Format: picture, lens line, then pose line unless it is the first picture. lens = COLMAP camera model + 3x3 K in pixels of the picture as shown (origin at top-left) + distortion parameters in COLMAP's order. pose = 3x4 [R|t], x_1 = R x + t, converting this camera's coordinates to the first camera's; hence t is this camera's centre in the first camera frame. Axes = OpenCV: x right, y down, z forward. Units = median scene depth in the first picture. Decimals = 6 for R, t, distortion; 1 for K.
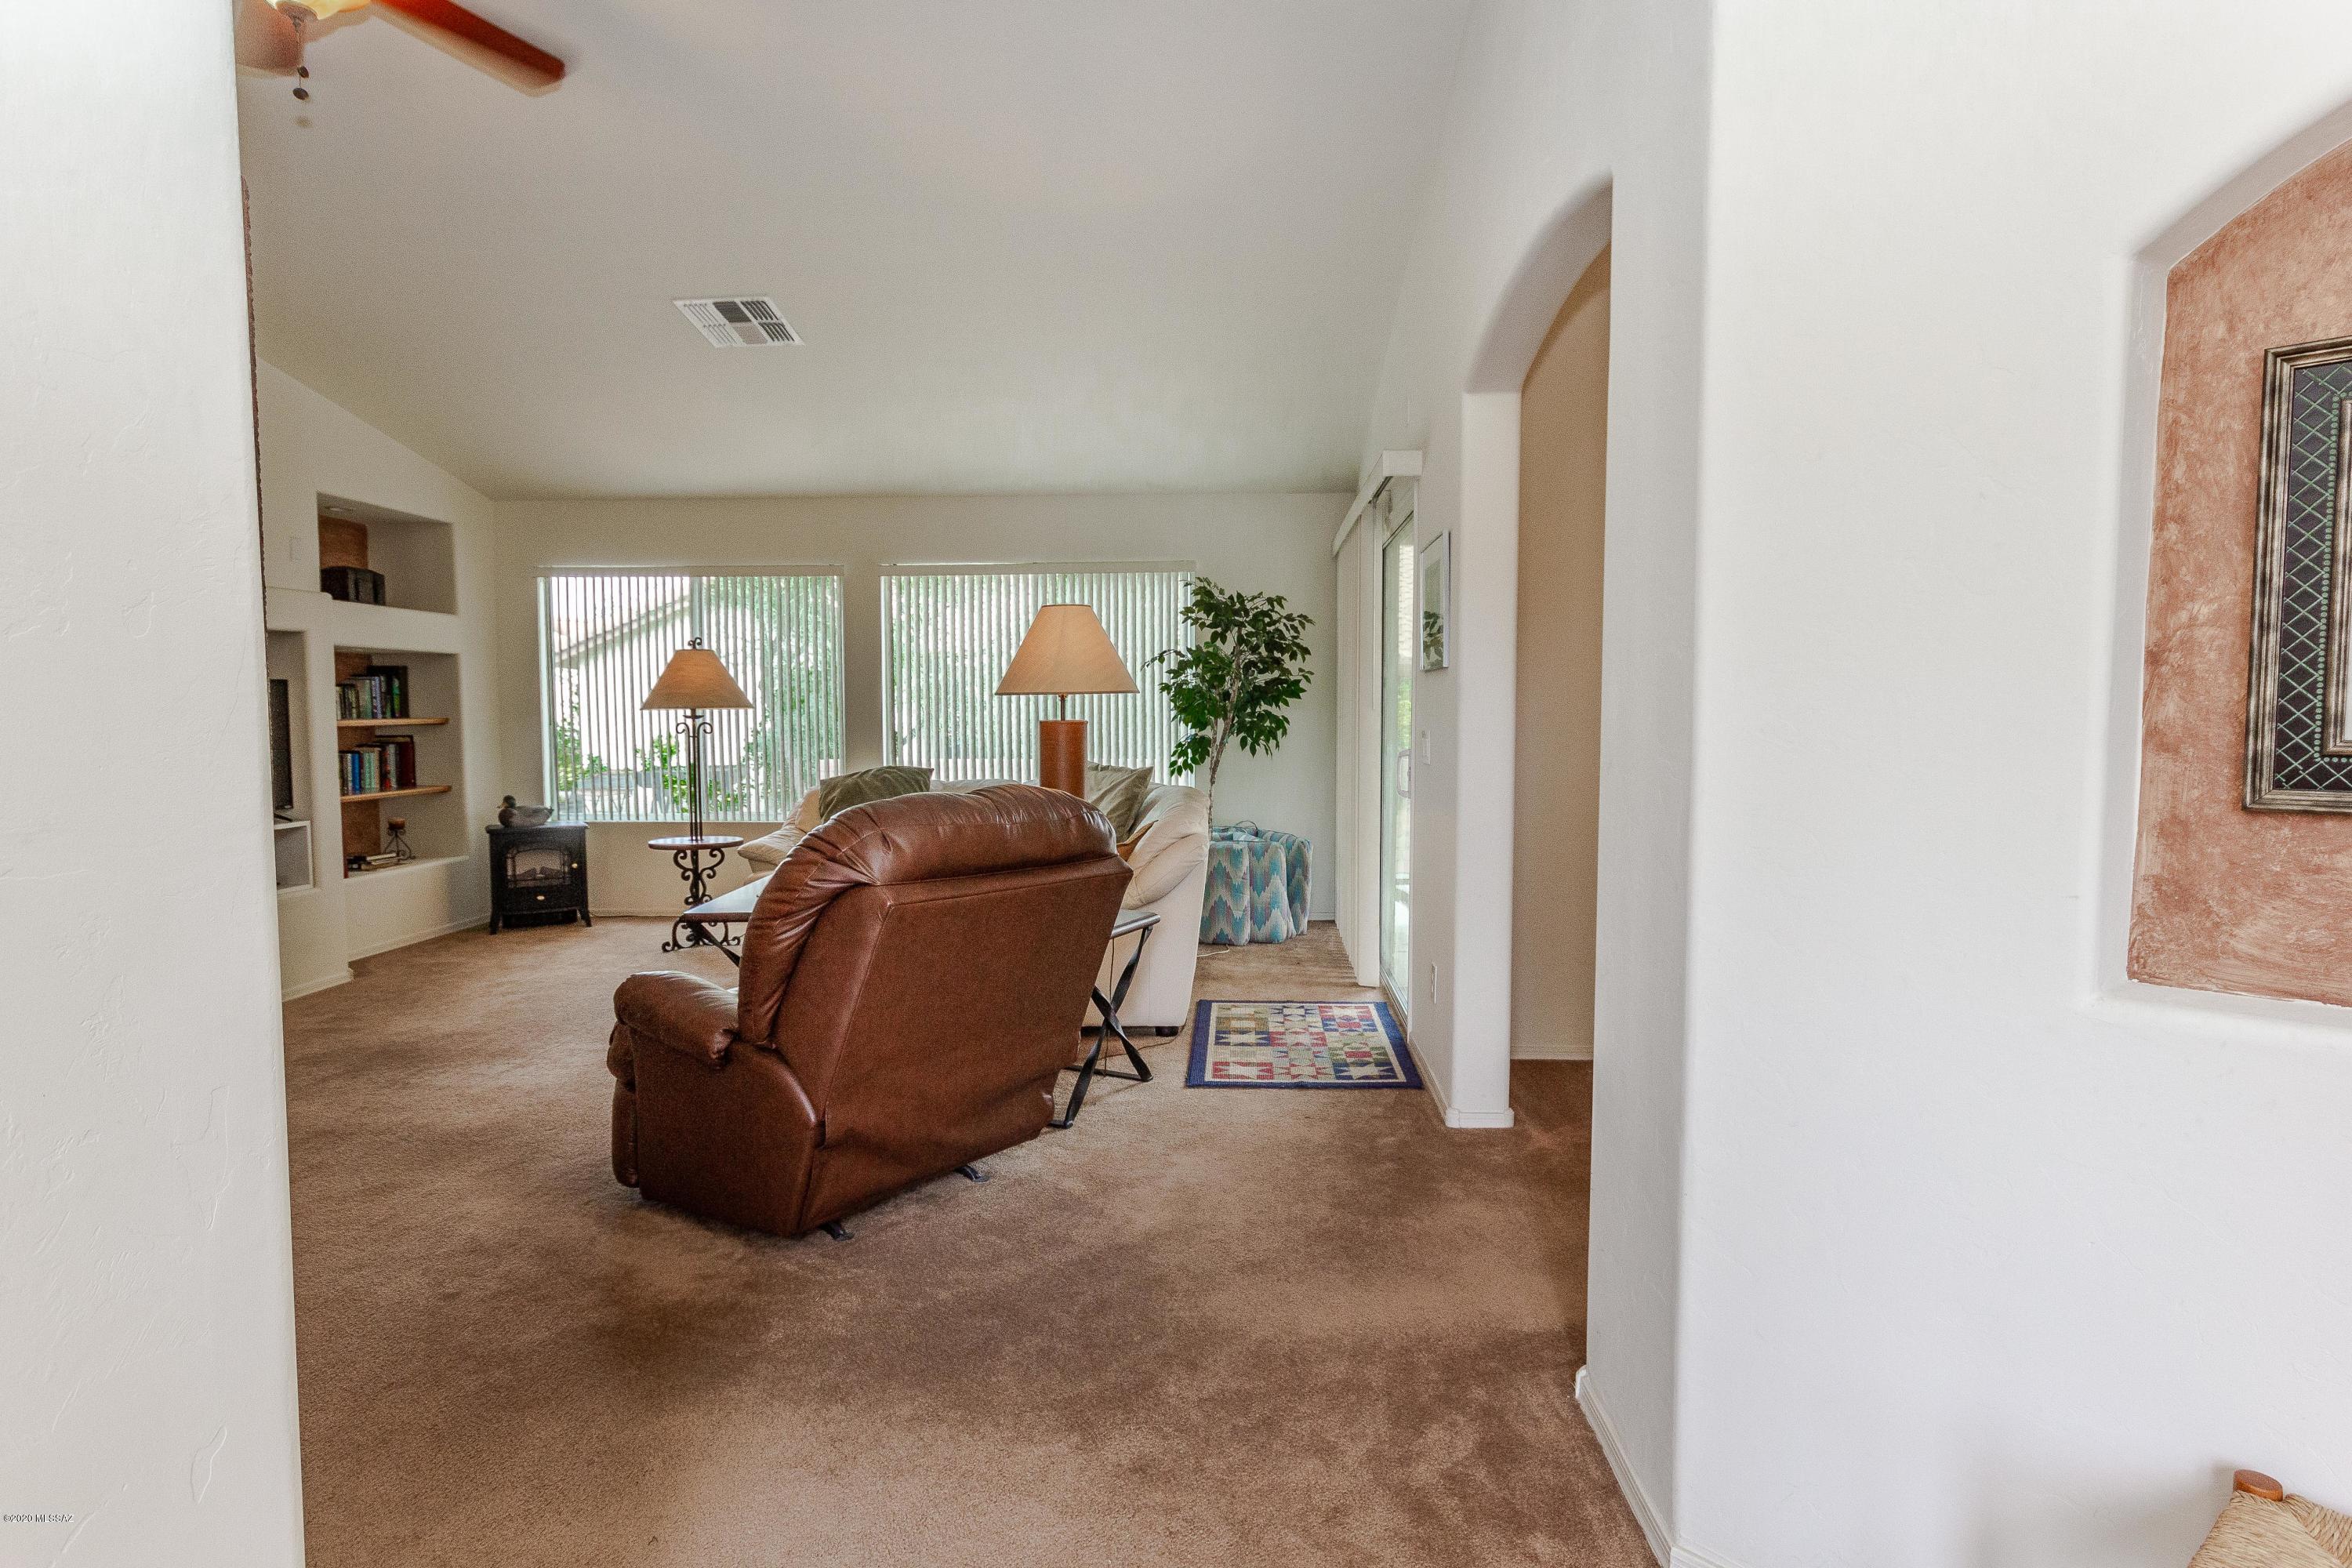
lens RADIAL K [[1263.5, 0, 1176.0], [0, 1263.5, 784.0], [0, 0, 1]] dist [0.002929, 0.000931]
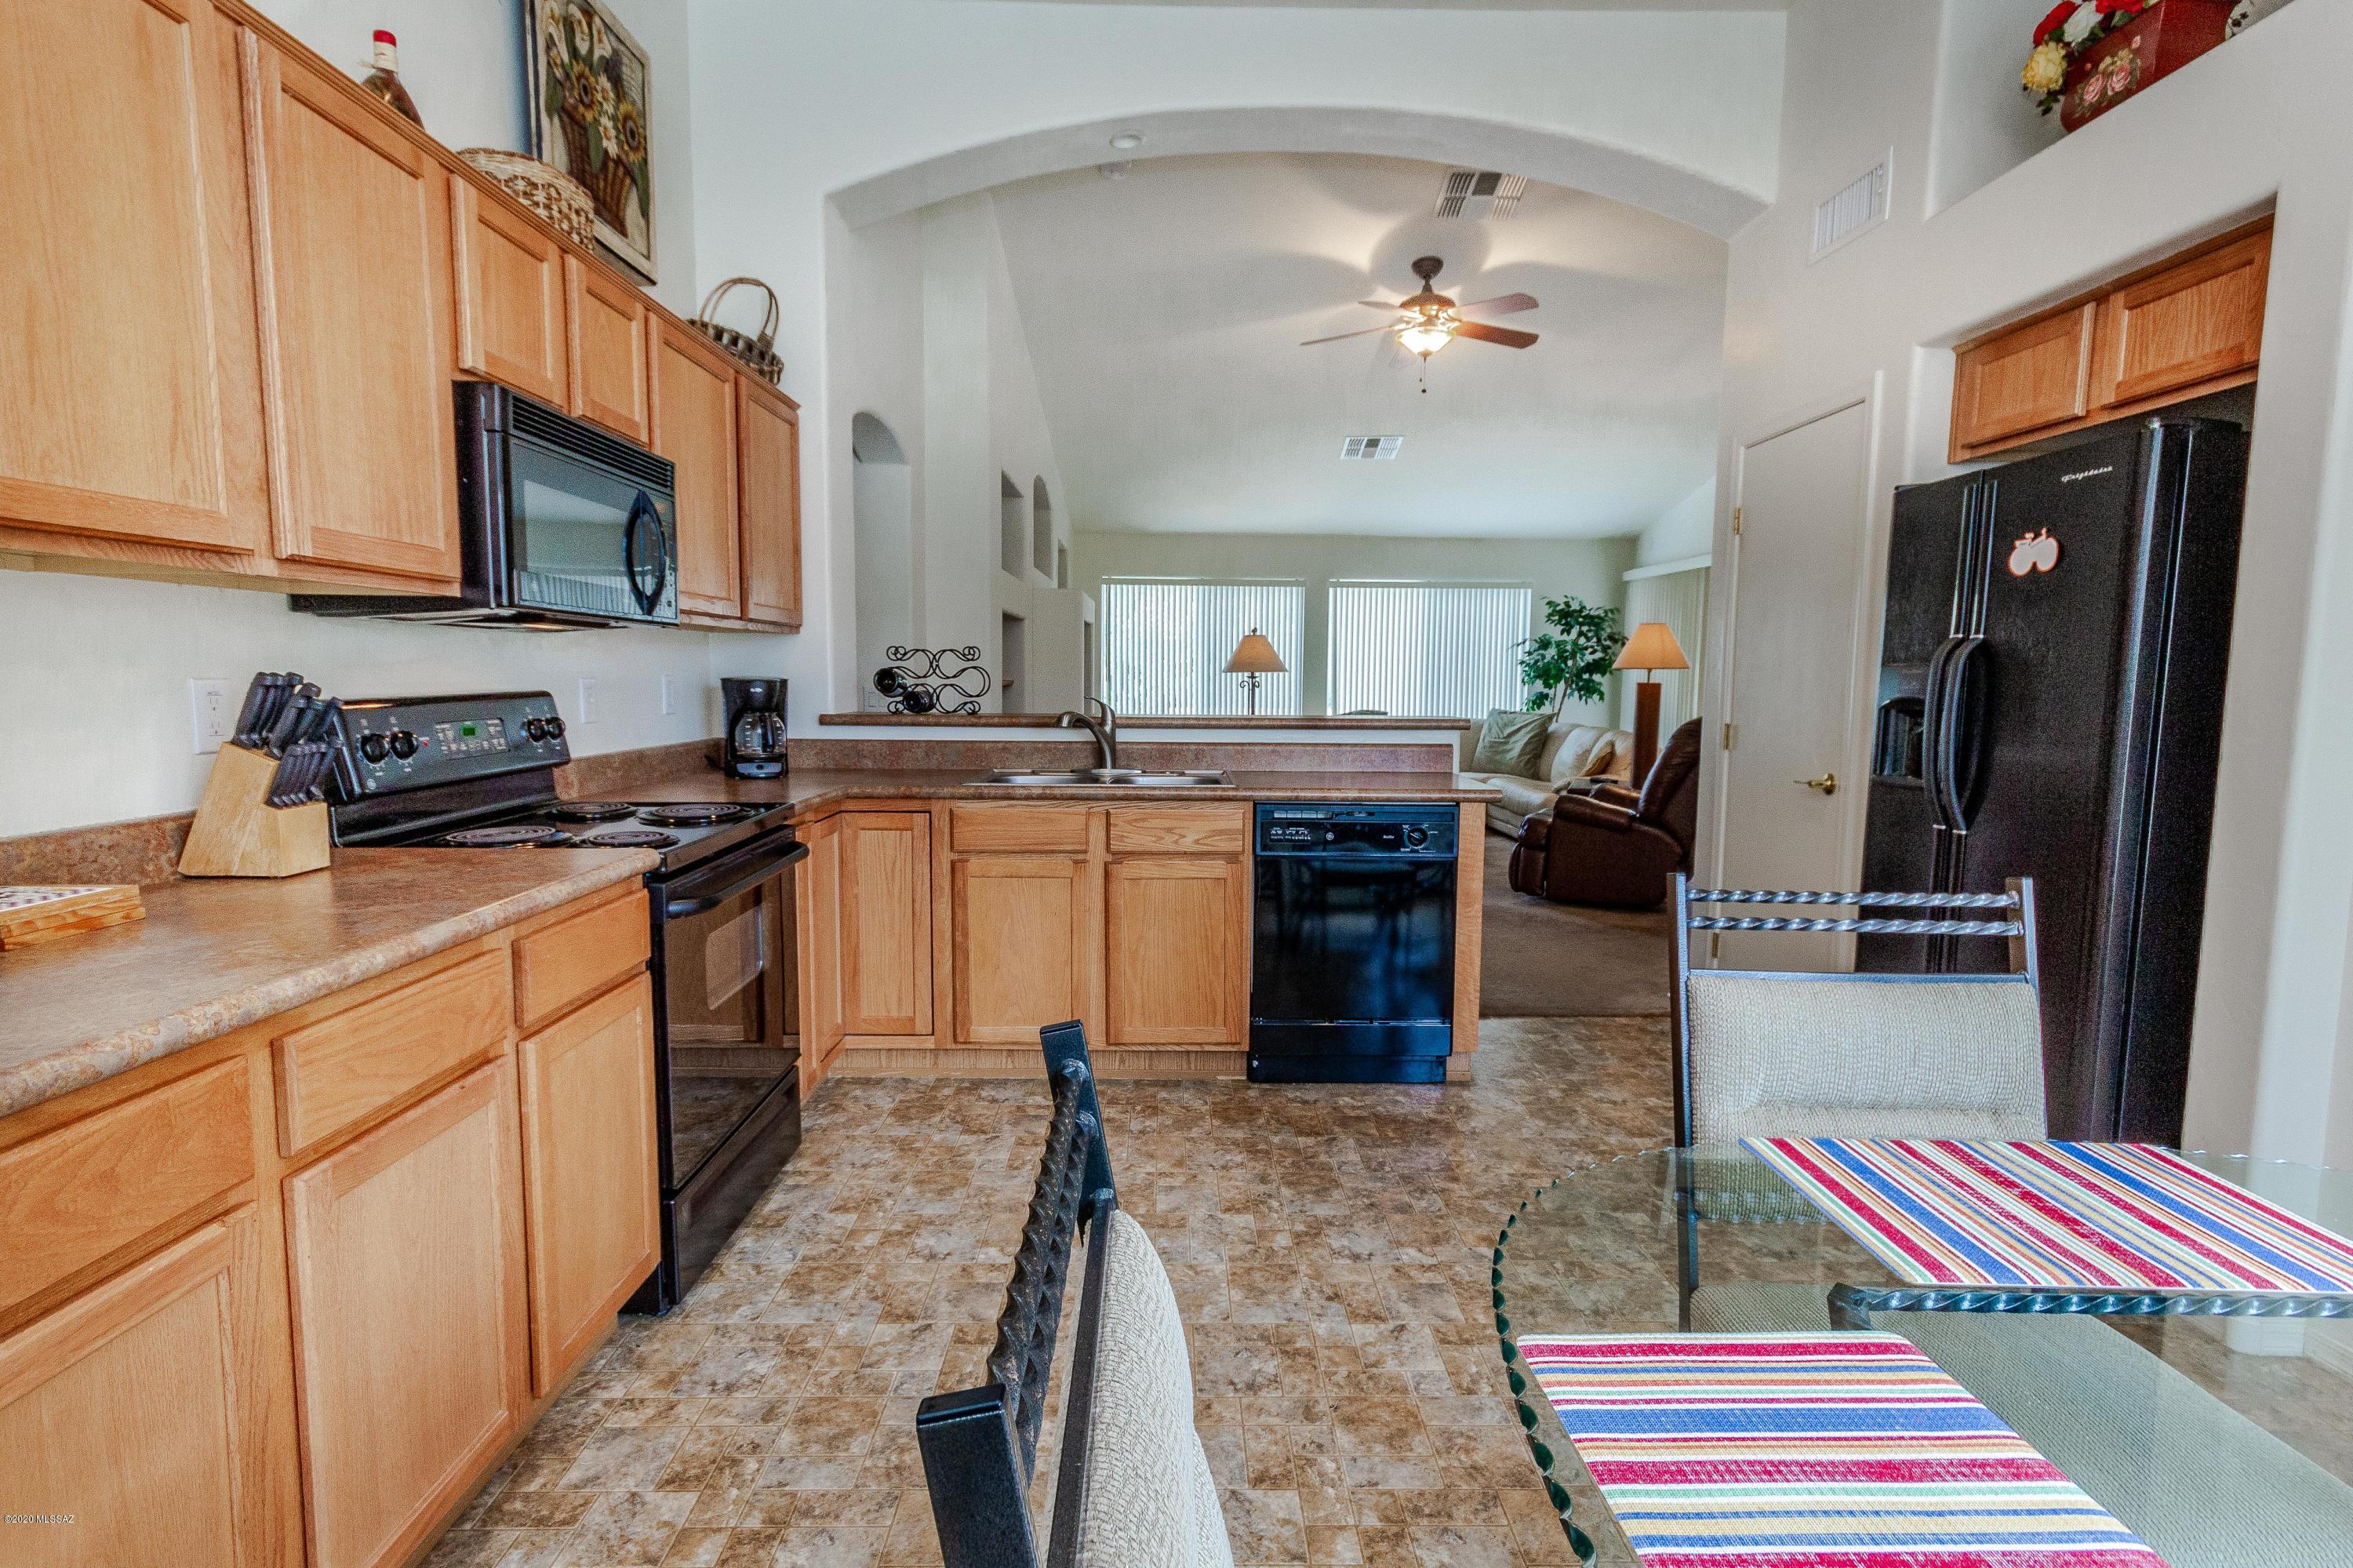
lens RADIAL K [[1161.4, 0, 1176.5], [0, 1161.4, 784.0], [0, 0, 1]] dist [-0.015550, 0.015629]
pose [[0.998482, 0.008286, 0.054451, -0.539981], [-0.010225, 0.999320, 0.035434, 0.030210], [-0.054120, -0.035937, 0.997888, -0.453634]]
